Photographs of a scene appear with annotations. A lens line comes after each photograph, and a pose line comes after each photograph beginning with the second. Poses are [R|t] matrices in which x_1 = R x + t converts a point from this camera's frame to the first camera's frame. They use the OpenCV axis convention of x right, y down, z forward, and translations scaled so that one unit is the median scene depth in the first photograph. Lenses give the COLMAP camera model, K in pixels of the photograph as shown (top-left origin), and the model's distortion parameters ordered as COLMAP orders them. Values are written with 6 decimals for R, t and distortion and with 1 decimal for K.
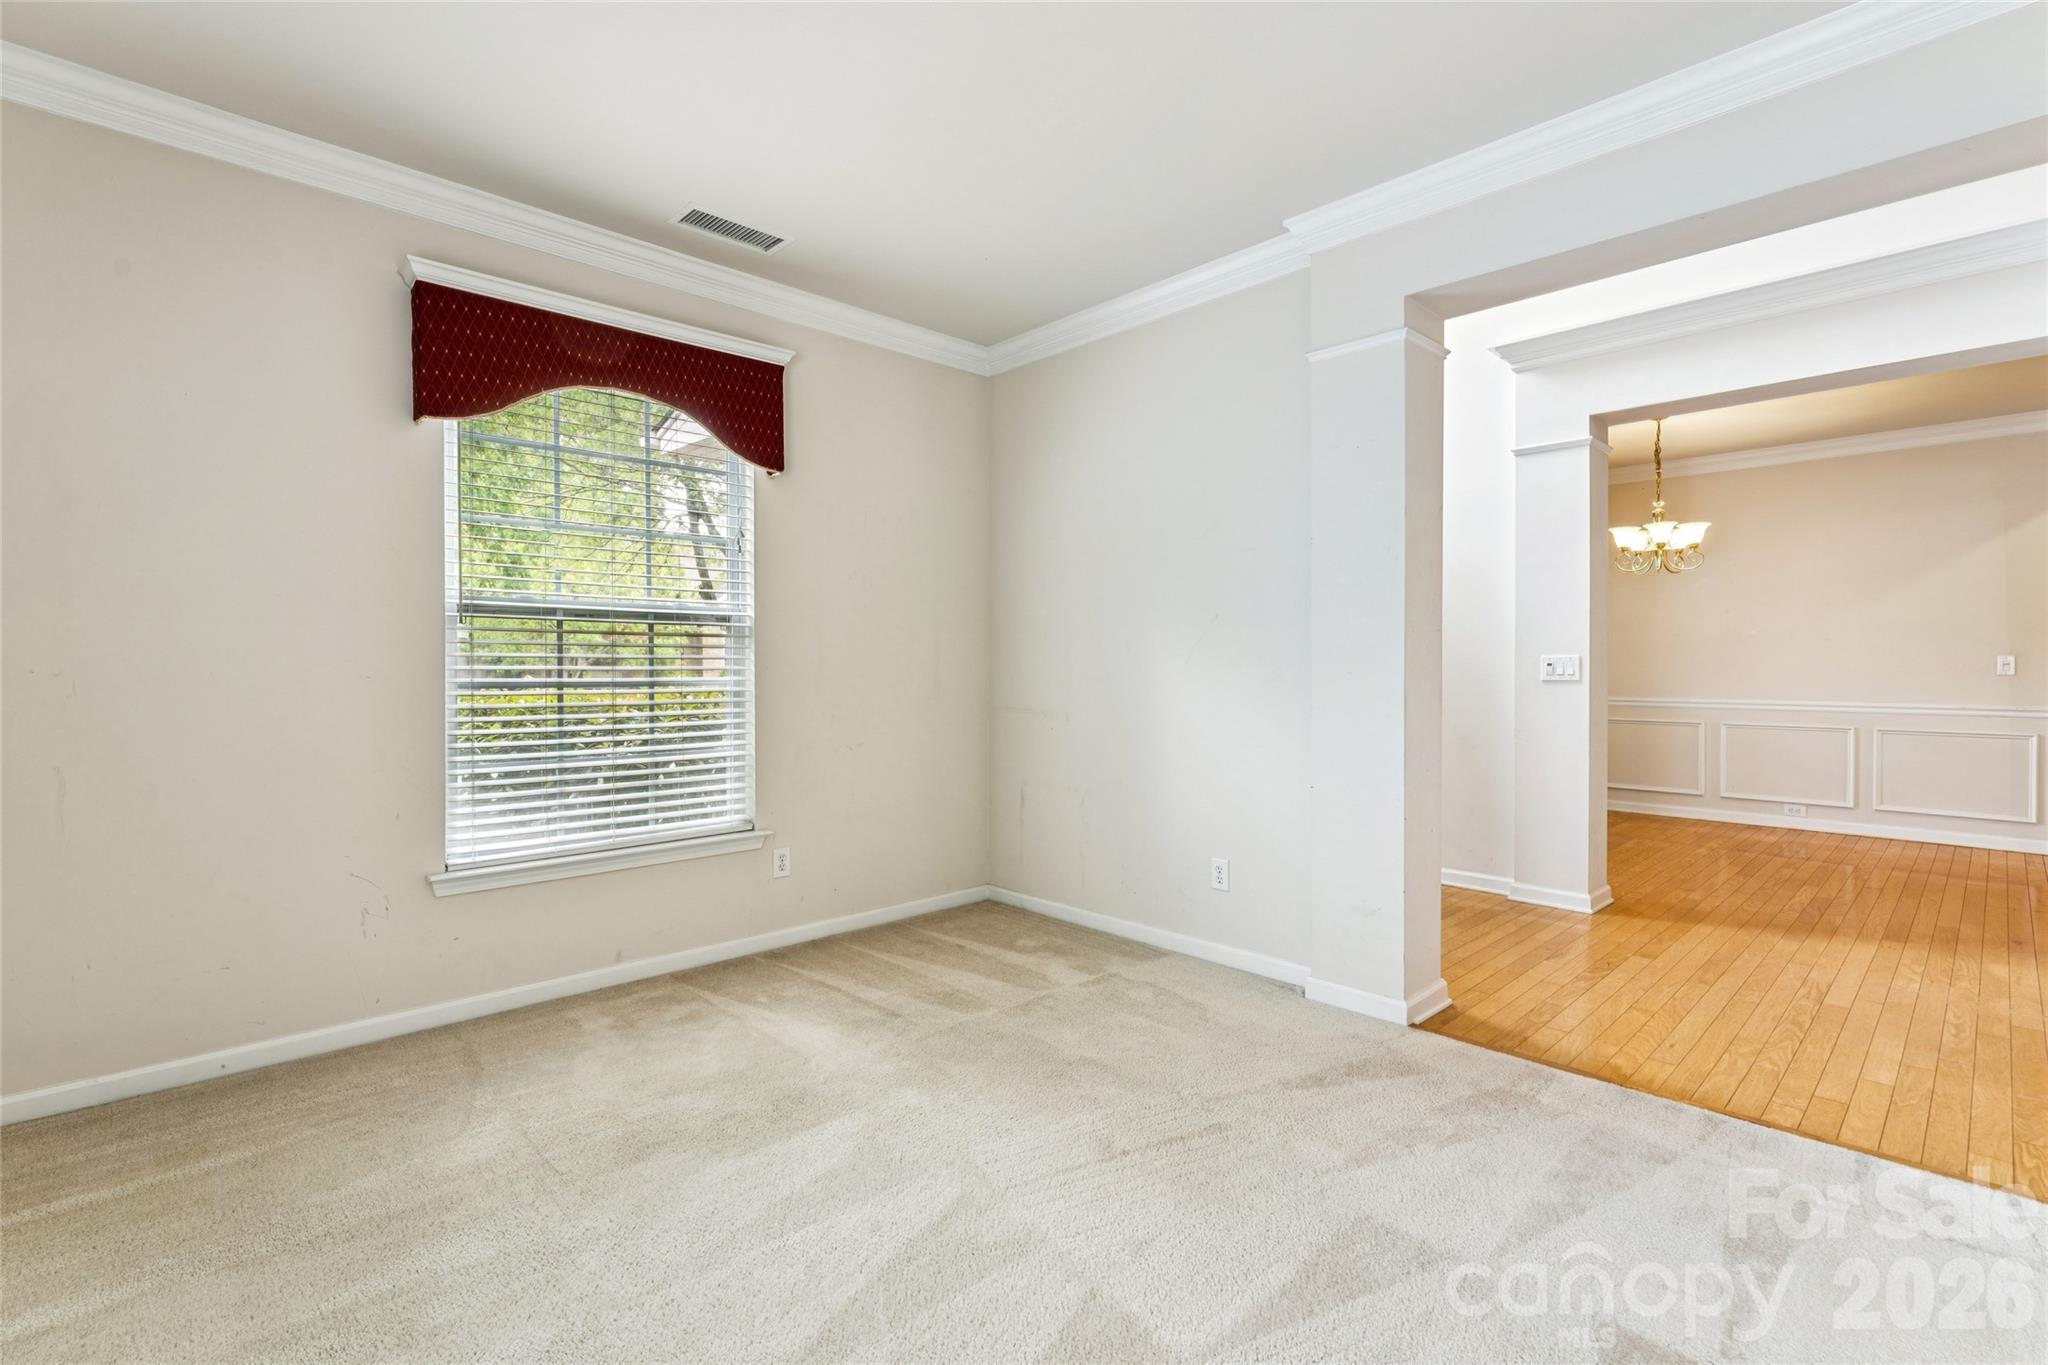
lens RADIAL K [[929.4, 0, 1029.5], [0, 929.4, 677.4], [0, 0, 1]] dist [-0.002105, 0.000411]
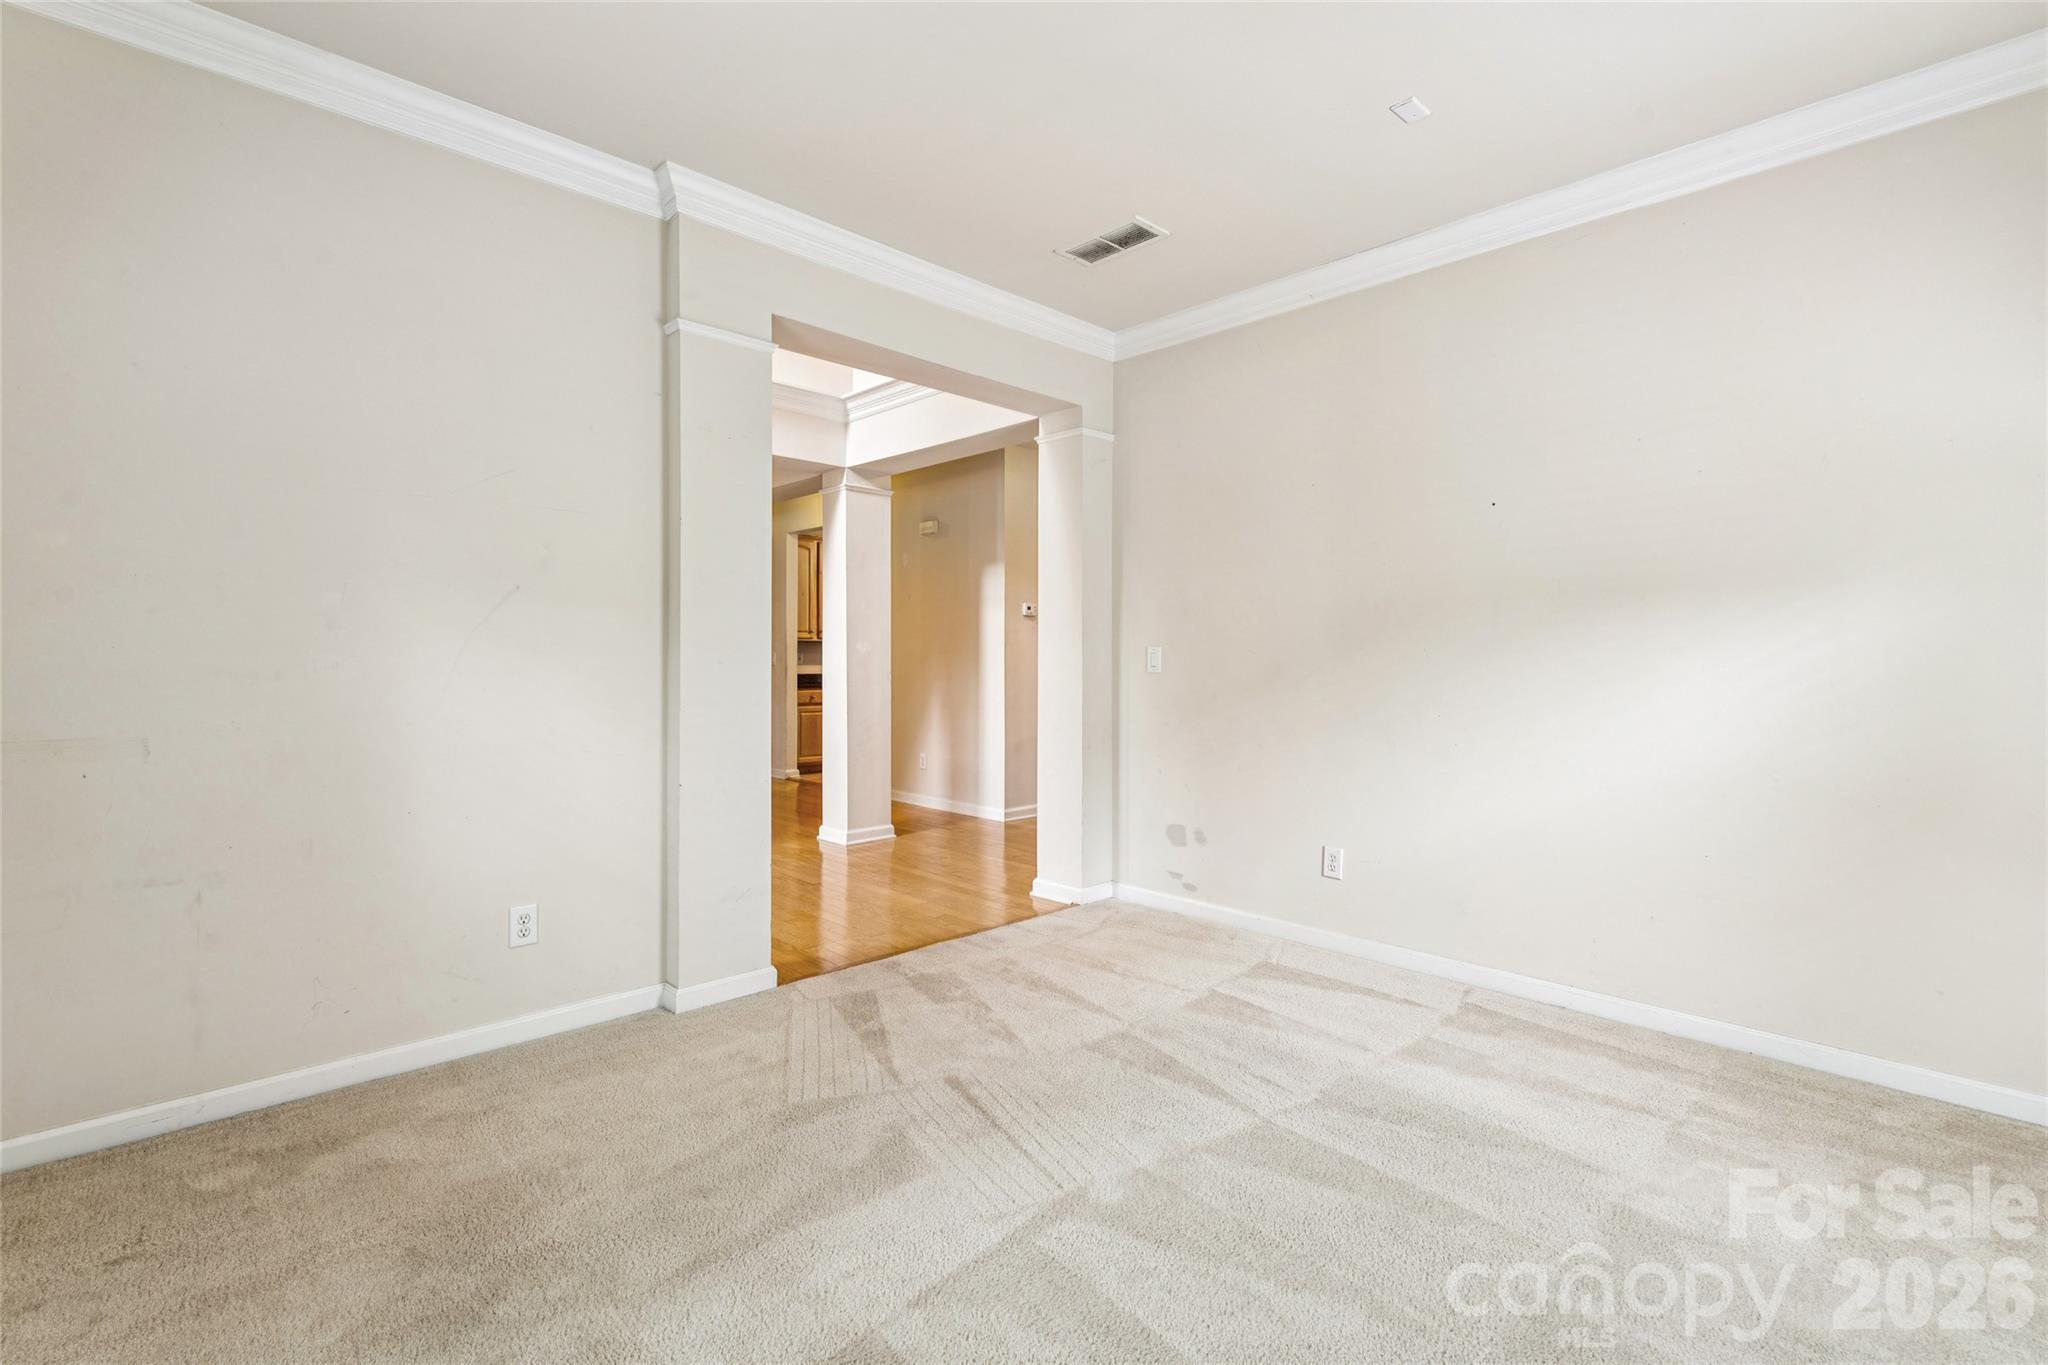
lens RADIAL K [[929.4, 0, 1014.8], [0, 929.4, 682.1], [0, 0, 1]] dist [-0.002105, 0.000411]
pose [[-0.004548, -0.018196, 0.999824, -0.829395], [0.005571, 0.999818, 0.018221, -0.001324], [-0.999974, 0.005653, -0.004446, 0.882554]]
